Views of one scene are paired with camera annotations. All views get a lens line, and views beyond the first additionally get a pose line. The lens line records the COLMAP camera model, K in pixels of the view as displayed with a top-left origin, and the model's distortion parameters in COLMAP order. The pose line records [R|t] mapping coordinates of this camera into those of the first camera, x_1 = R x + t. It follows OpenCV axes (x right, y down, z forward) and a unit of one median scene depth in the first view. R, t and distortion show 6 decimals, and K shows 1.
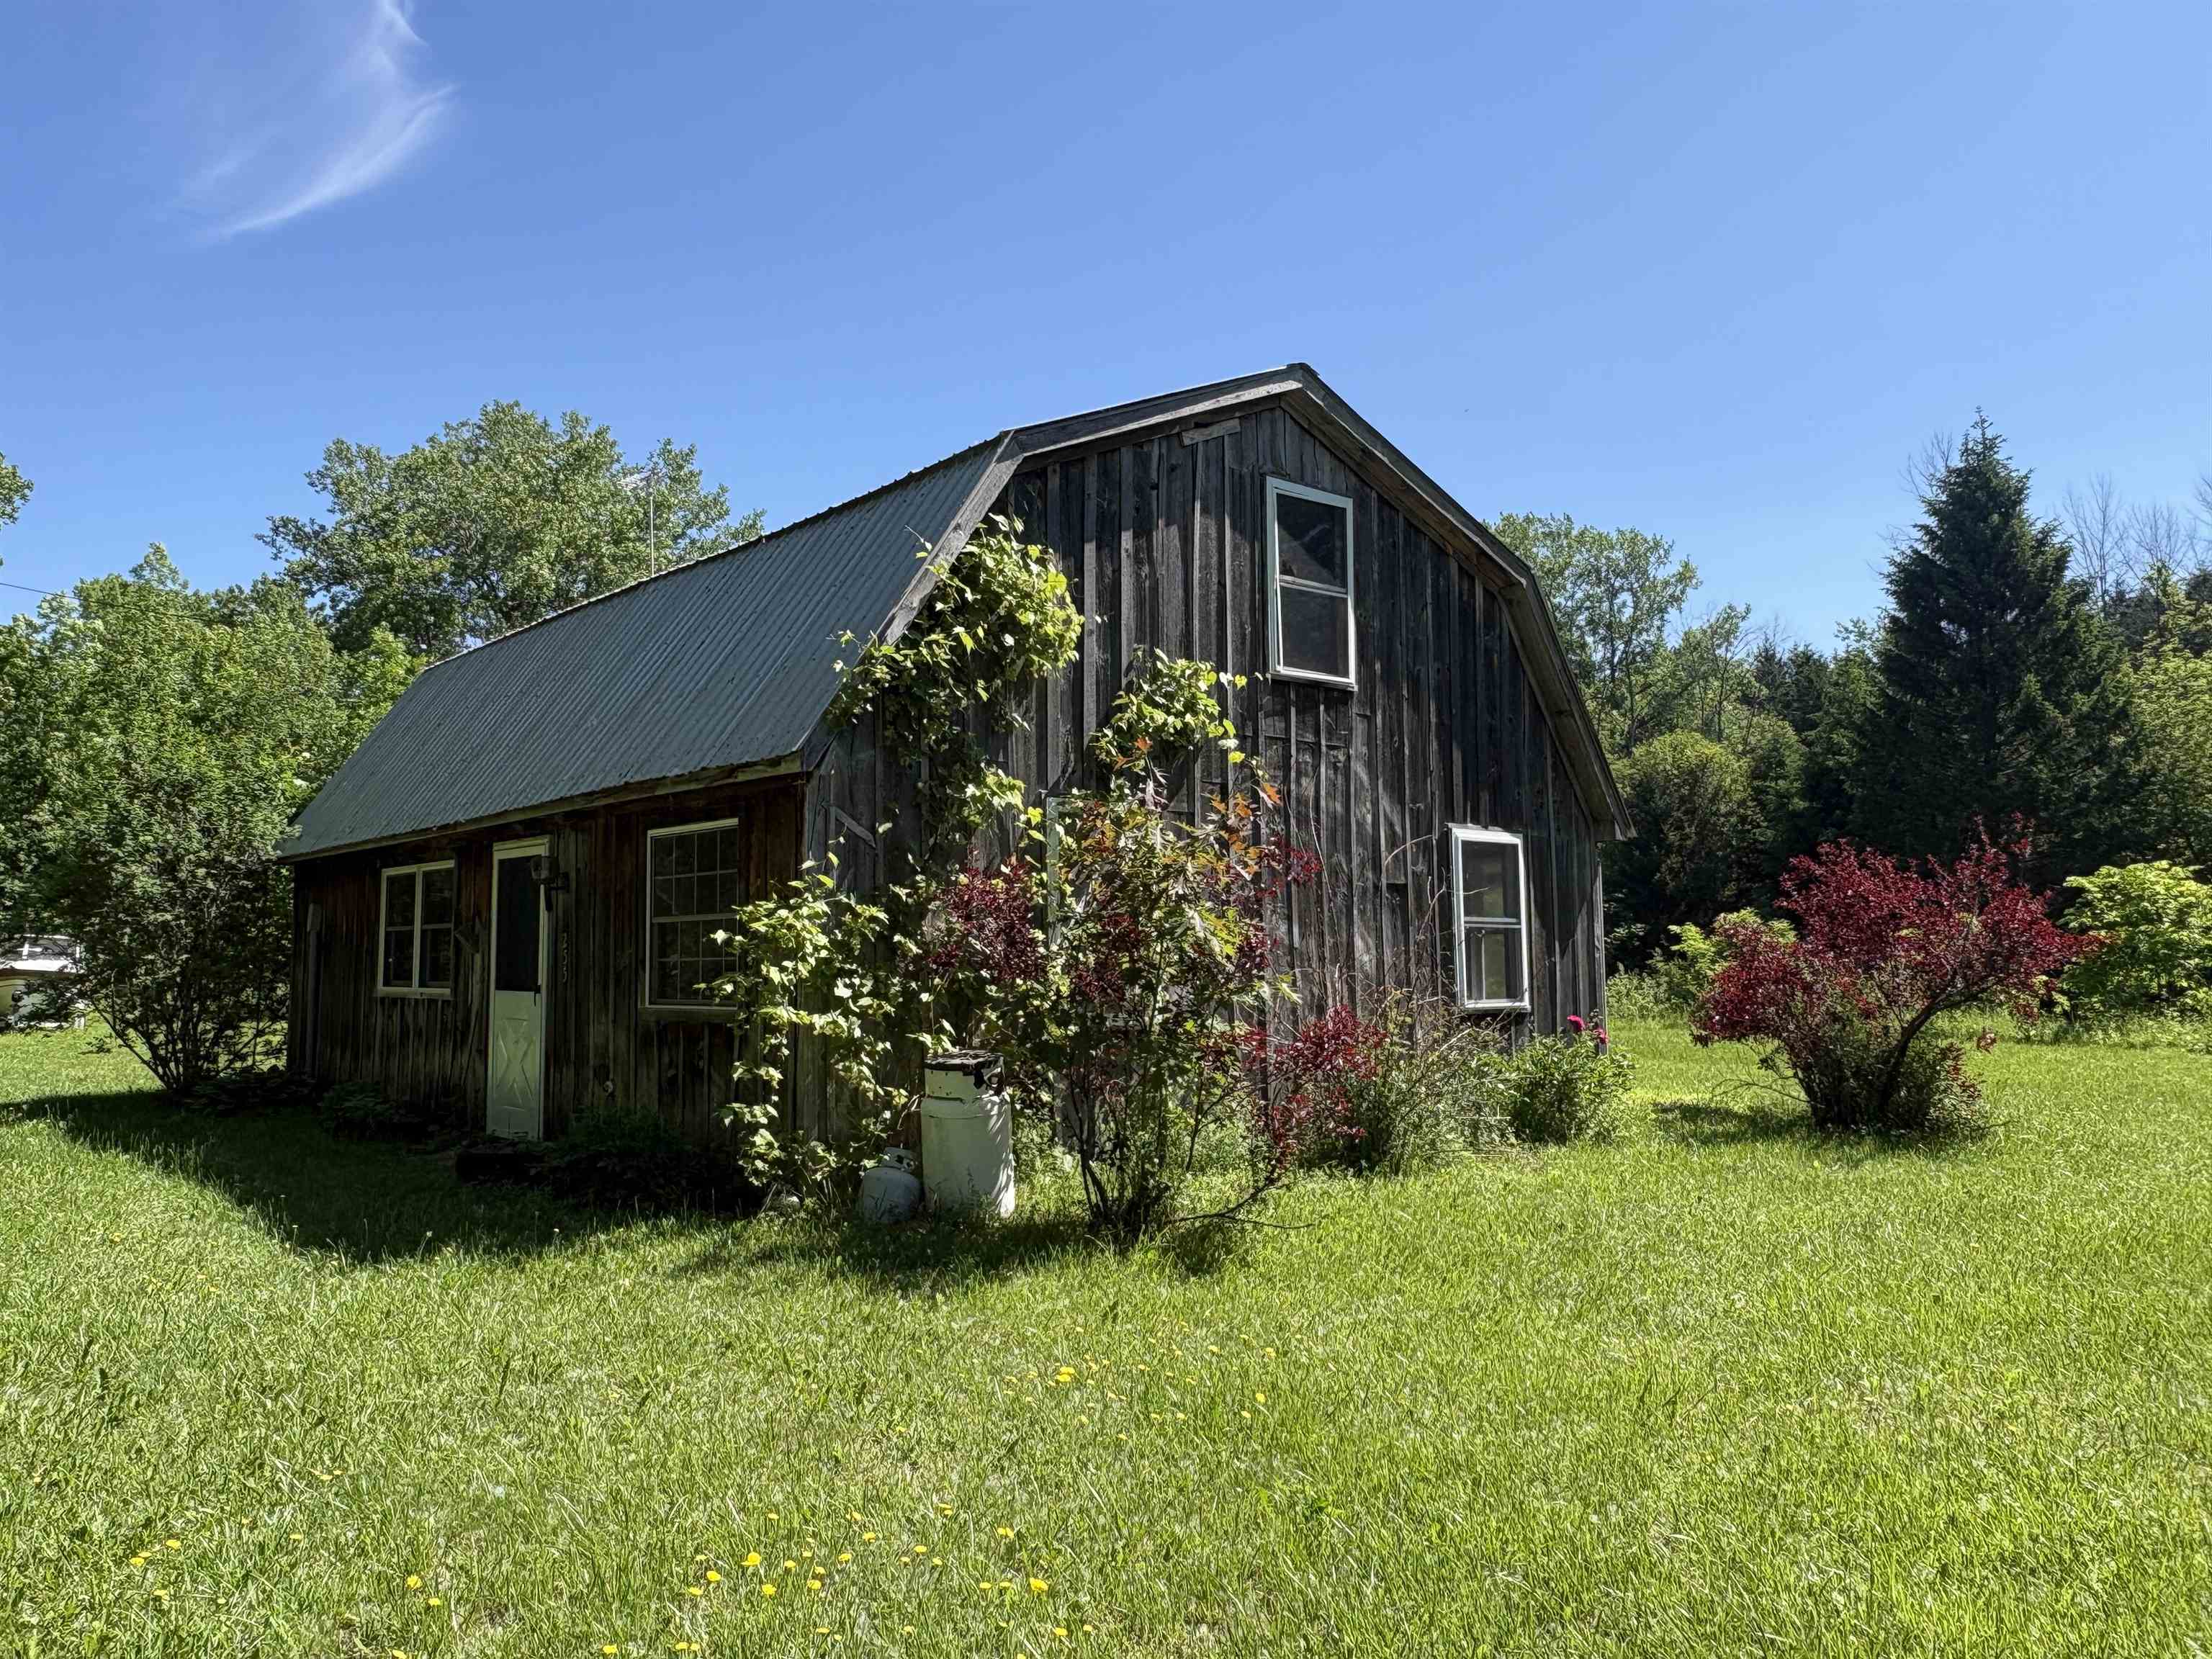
lens RADIAL K [[1627.2, 0, 1106.0], [0, 1627.2, 829.5], [0, 0, 1]] dist [-0.005372, -0.003061]
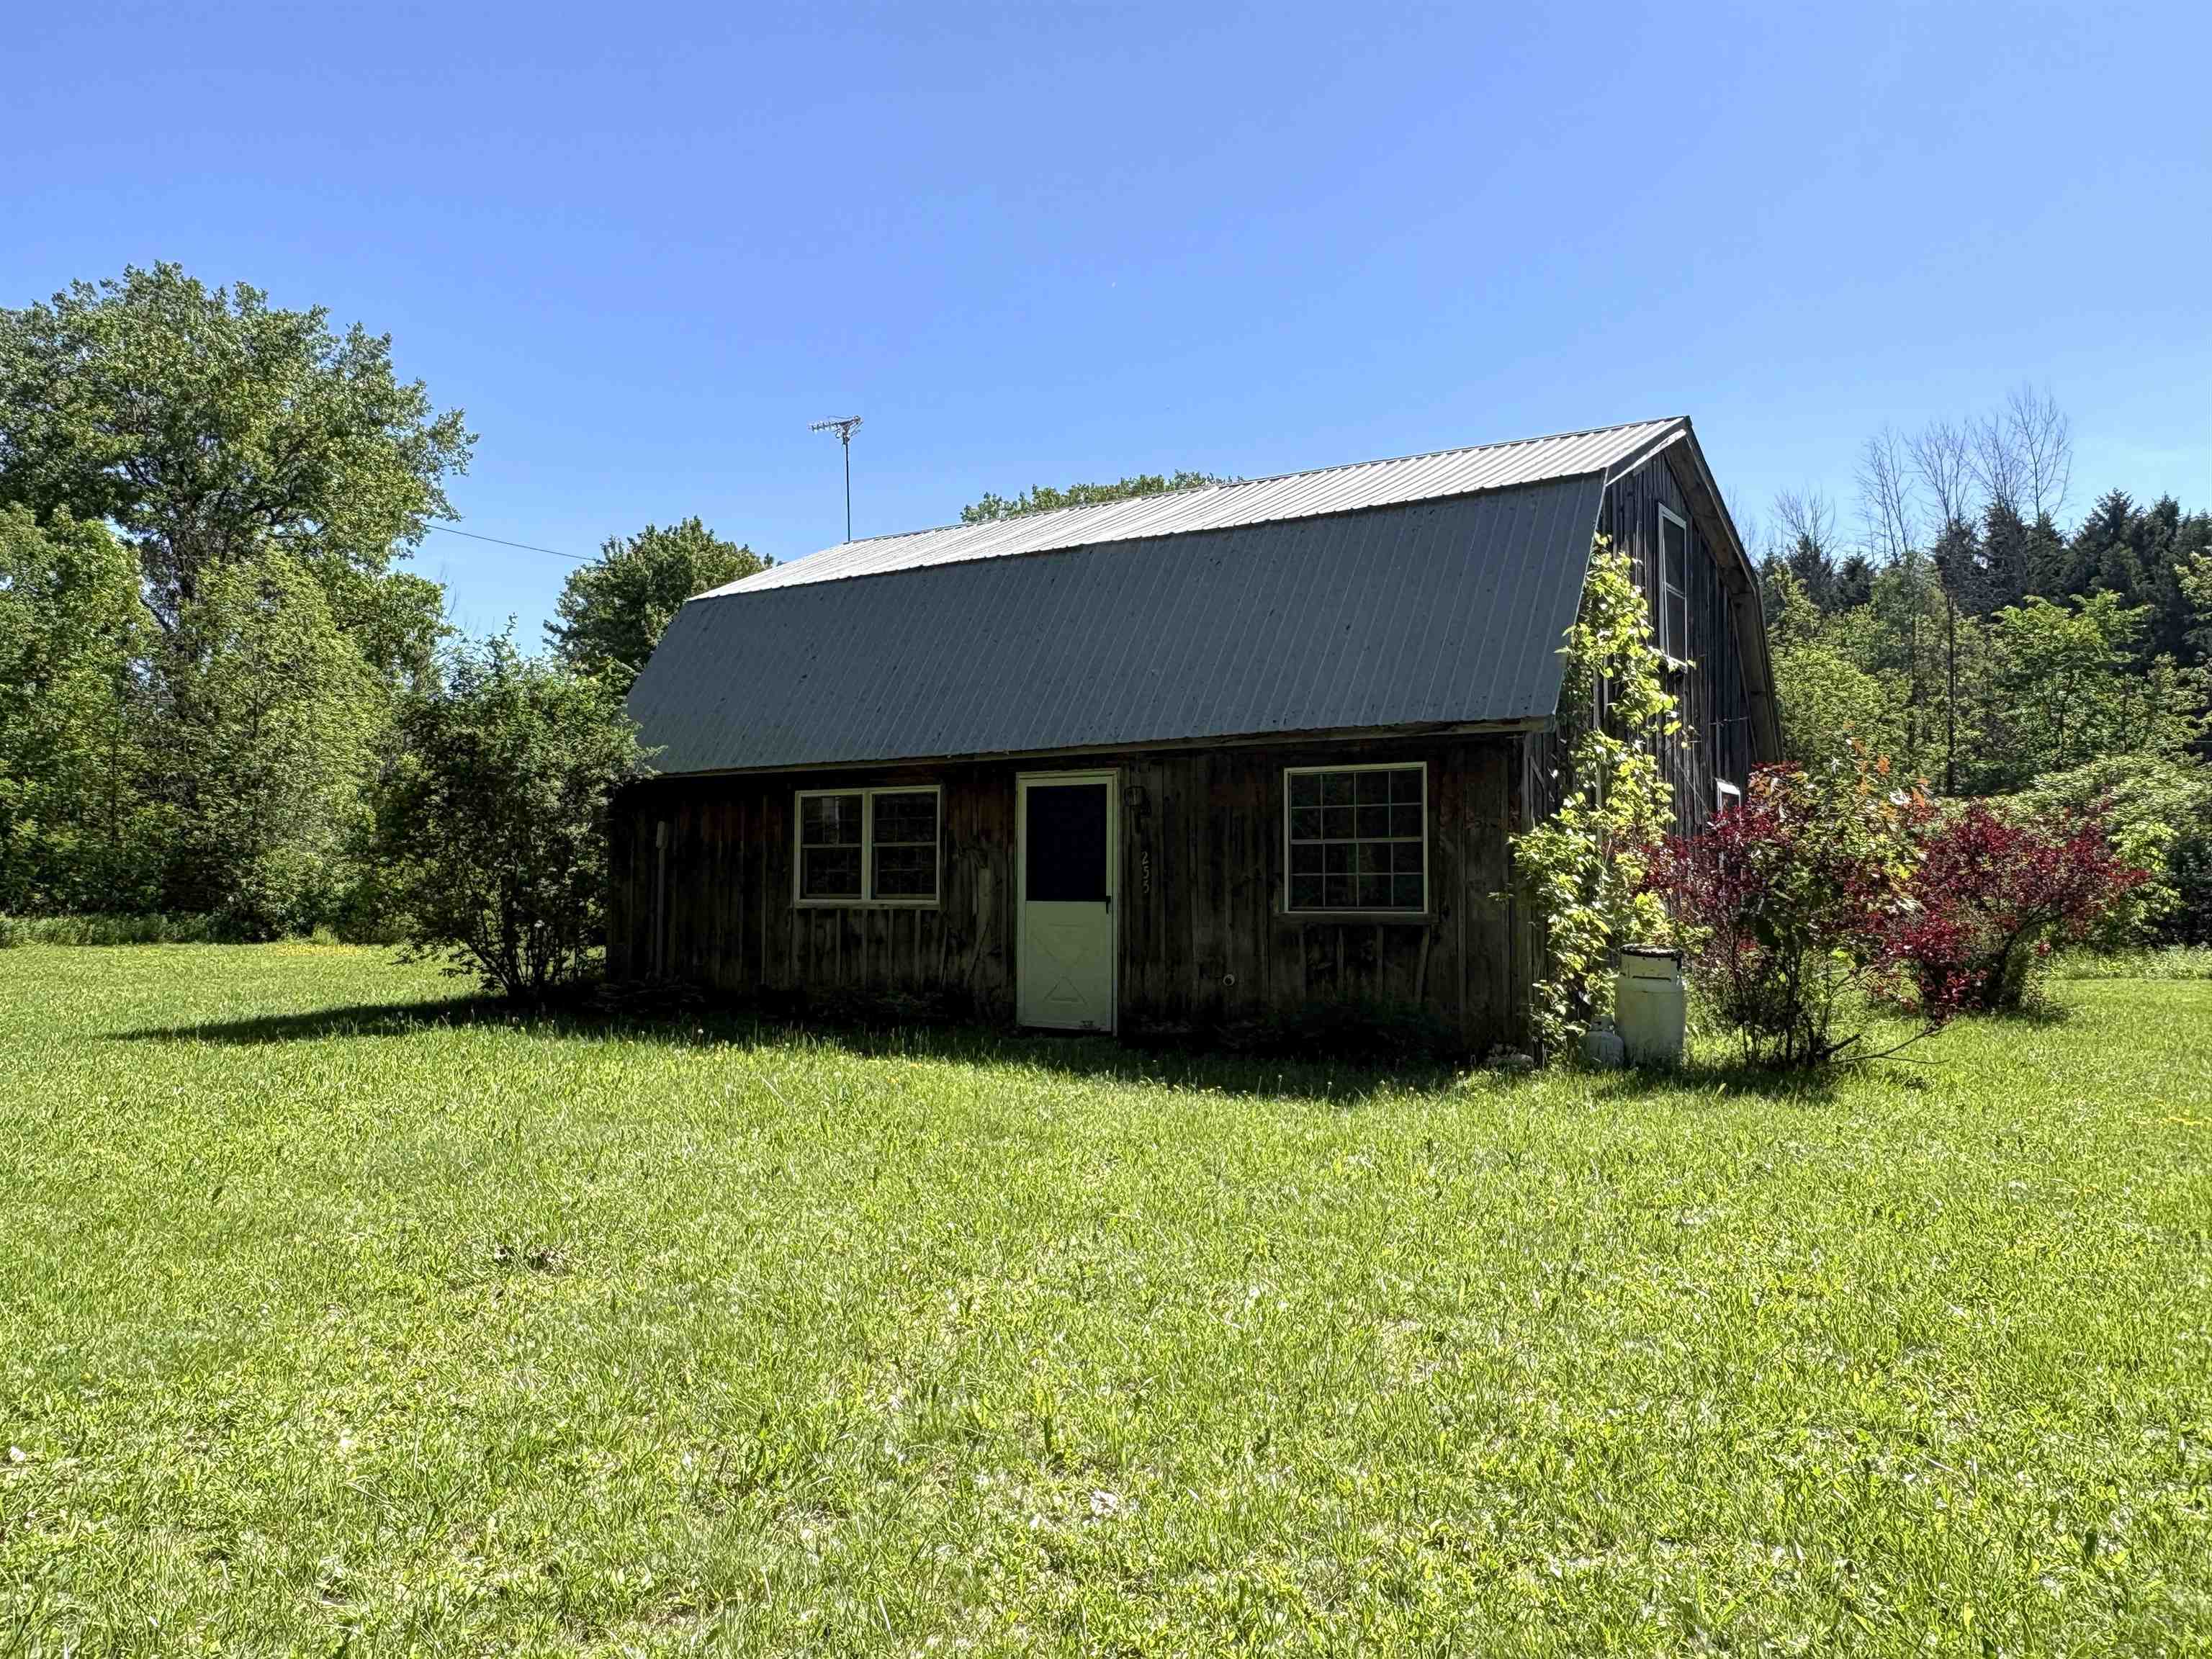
lens RADIAL K [[1639.4, 0, 1120.8], [0, 1639.4, 823.1], [0, 0, 1]] dist [-0.000008, 0.009693]
pose [[0.964311, 0.022174, 0.263842, -0.608671], [-0.031140, 0.999069, 0.029849, 0.007233], [-0.262935, -0.037000, 0.964104, -0.128580]]
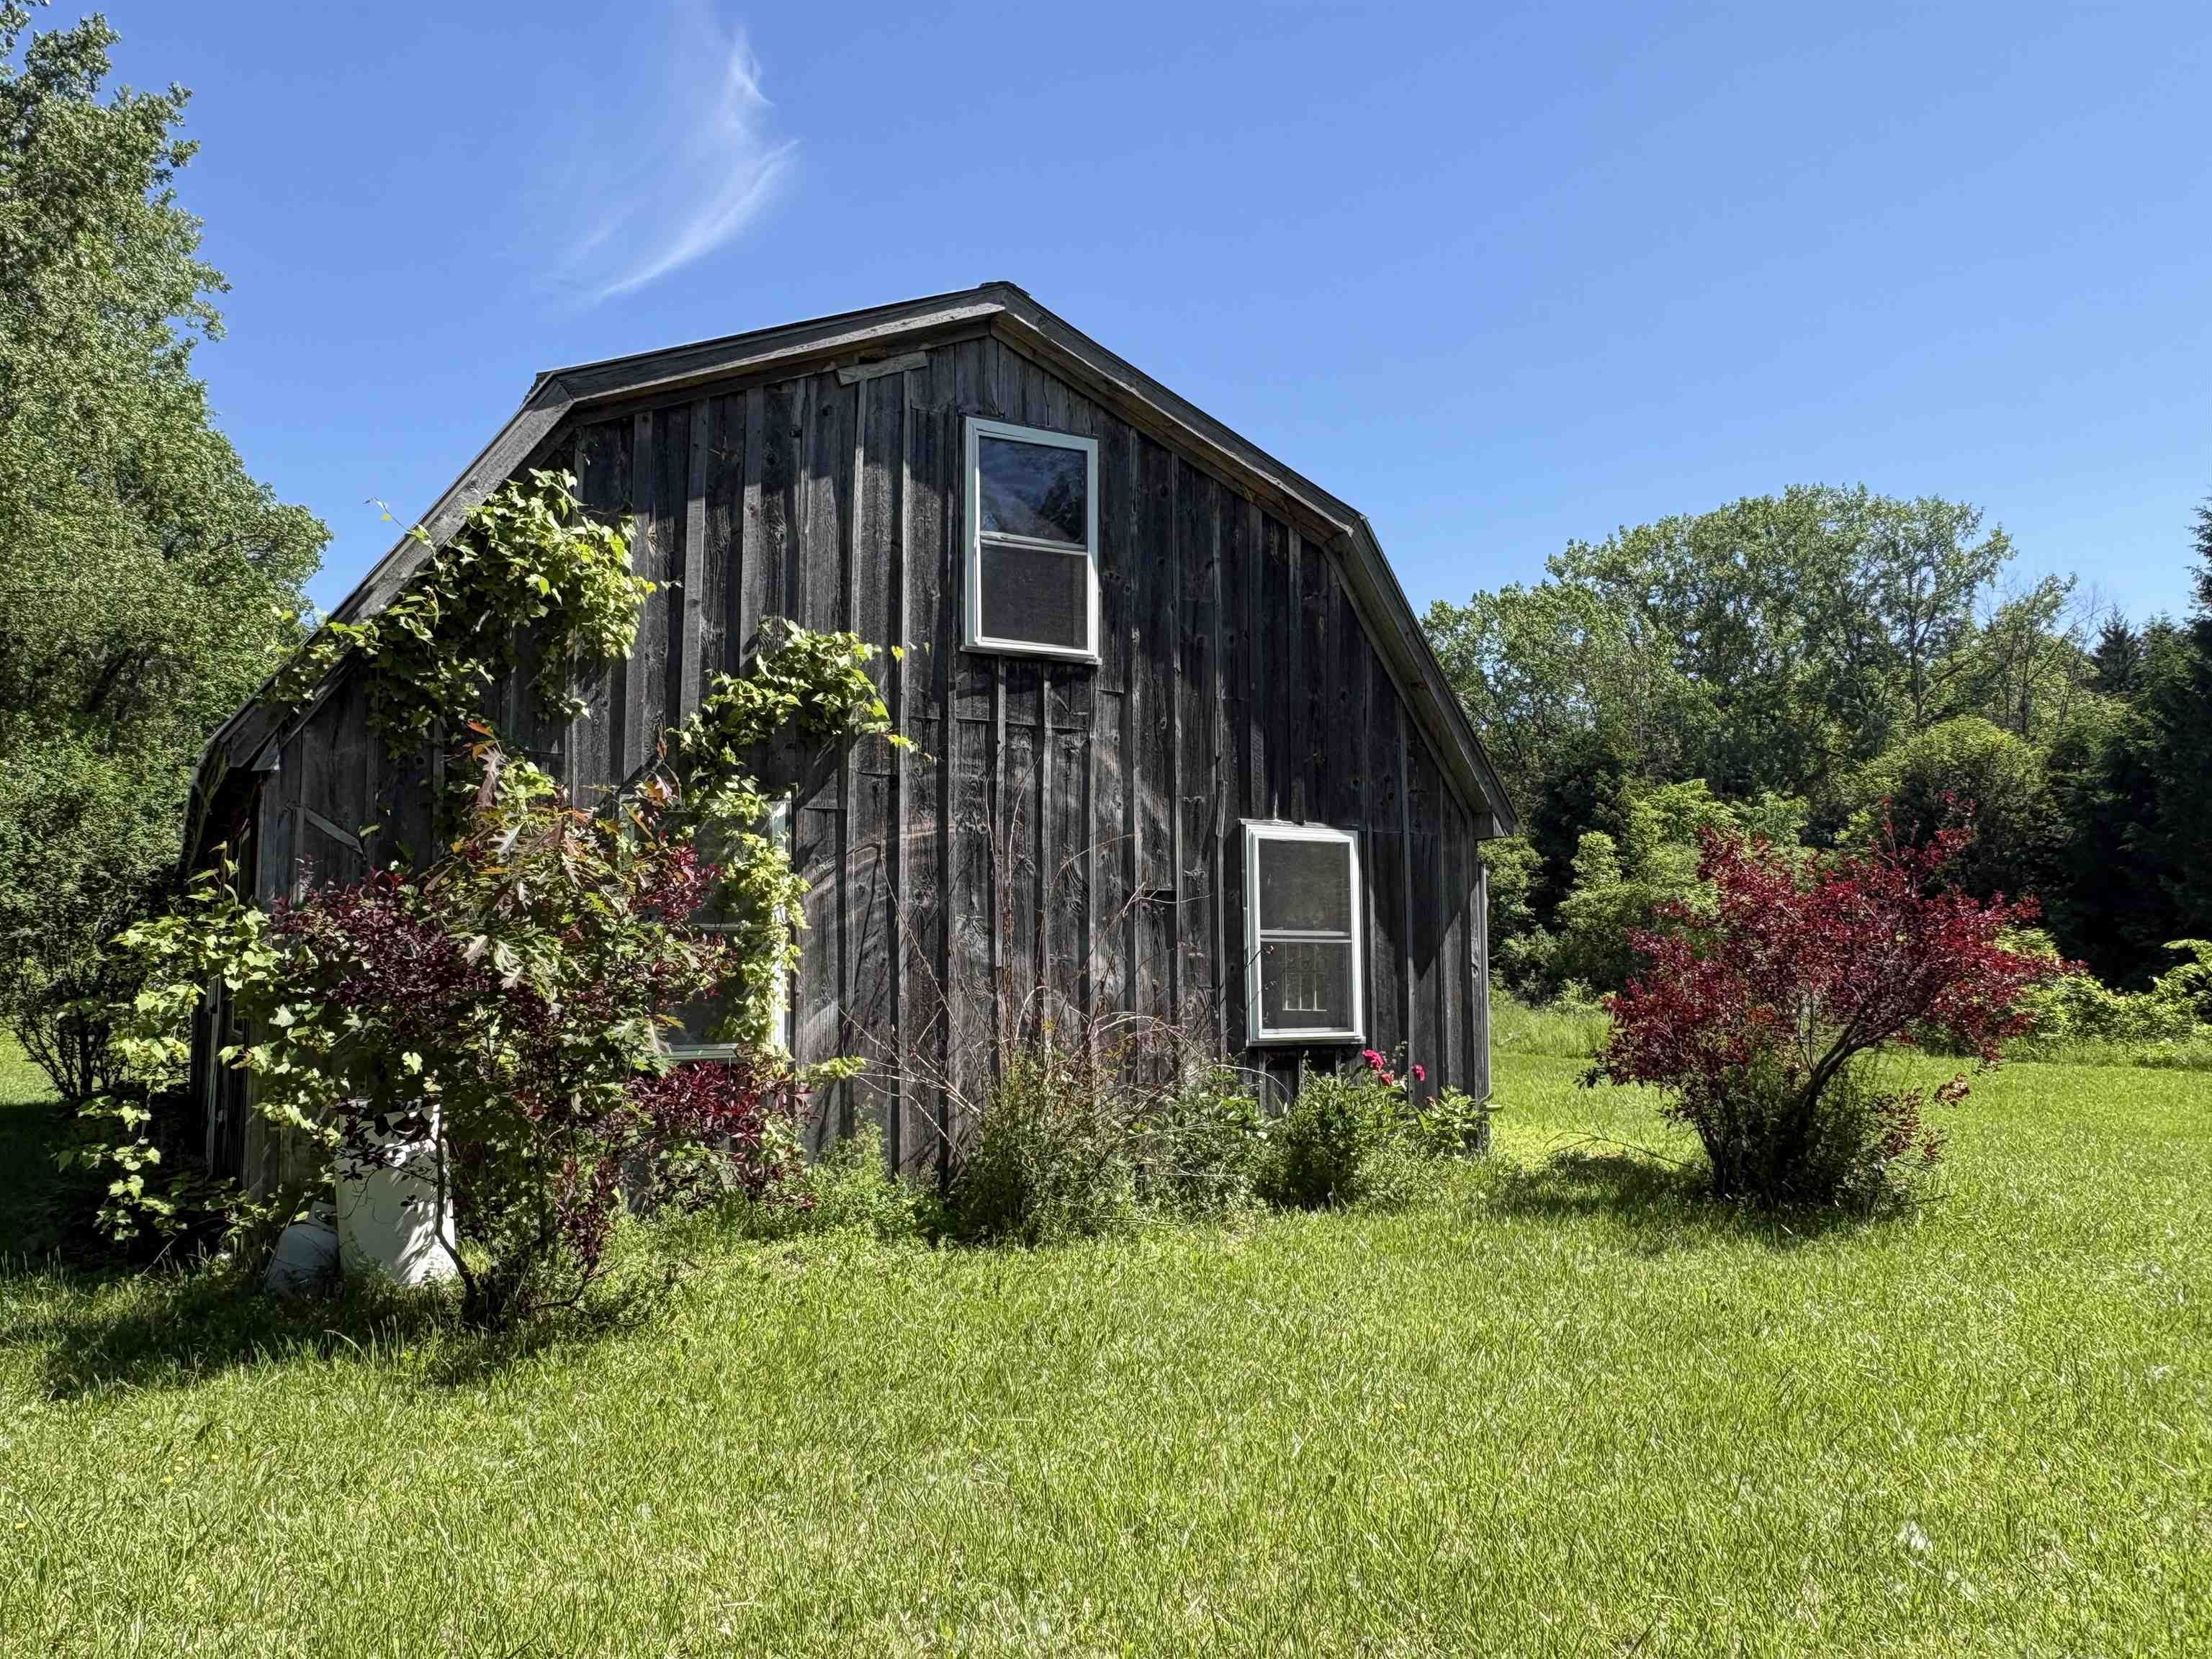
lens RADIAL K [[1627.2, 0, 1106.0], [0, 1627.2, 829.5], [0, 0, 1]] dist [-0.005372, -0.003061]
pose [[0.980678, -0.013803, -0.195144, 0.320409], [0.012703, 0.999896, -0.006890, 0.006931], [0.195218, 0.004278, 0.980750, 0.166584]]
